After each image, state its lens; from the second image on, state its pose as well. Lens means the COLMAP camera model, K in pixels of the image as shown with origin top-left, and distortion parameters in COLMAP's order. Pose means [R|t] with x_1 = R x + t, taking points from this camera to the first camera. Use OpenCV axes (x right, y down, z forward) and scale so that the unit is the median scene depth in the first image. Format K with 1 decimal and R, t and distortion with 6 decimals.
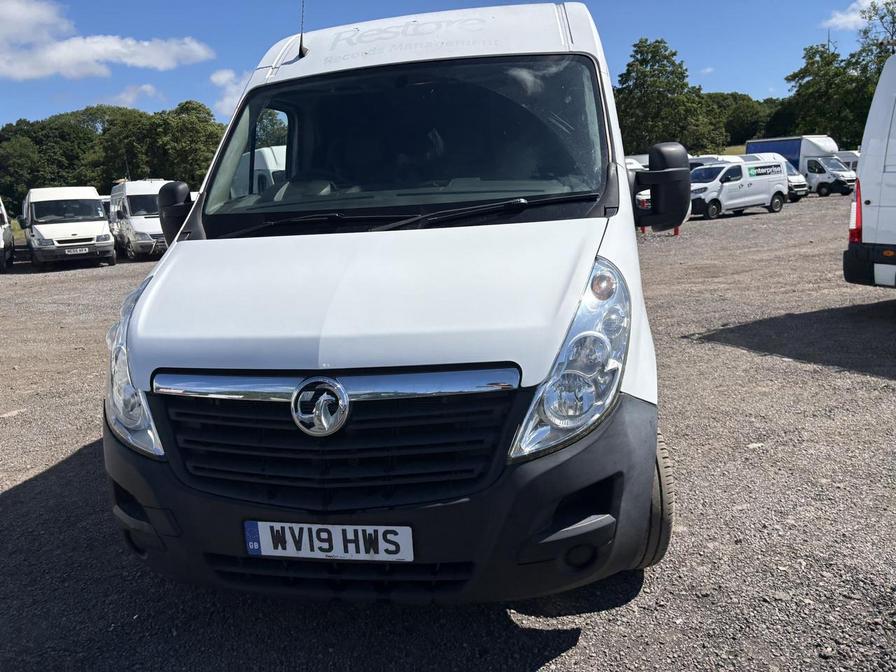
lens RADIAL K [[633.3, 0, 447.9], [0, 633.3, 333.9], [0, 0, 1]] dist [0.001786, -0.001370]
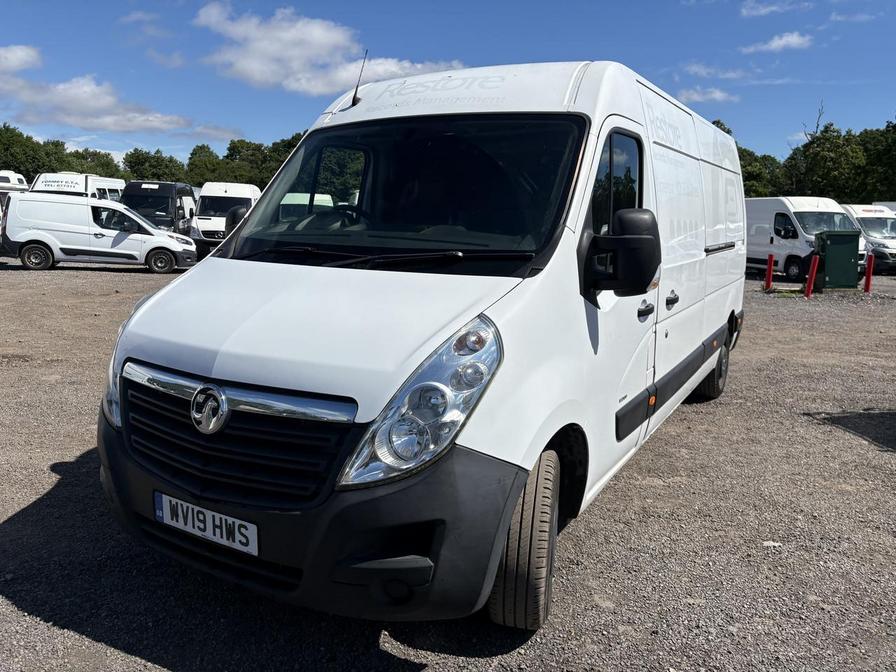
lens RADIAL K [[633.3, 0, 444.9], [0, 633.3, 336.5], [0, 0, 1]] dist [0.001786, -0.001370]
pose [[0.943765, 0.138746, -0.300096, 0.543923], [-0.148293, 0.988901, -0.009156, -0.073204], [0.295494, 0.053143, 0.953865, -0.015917]]
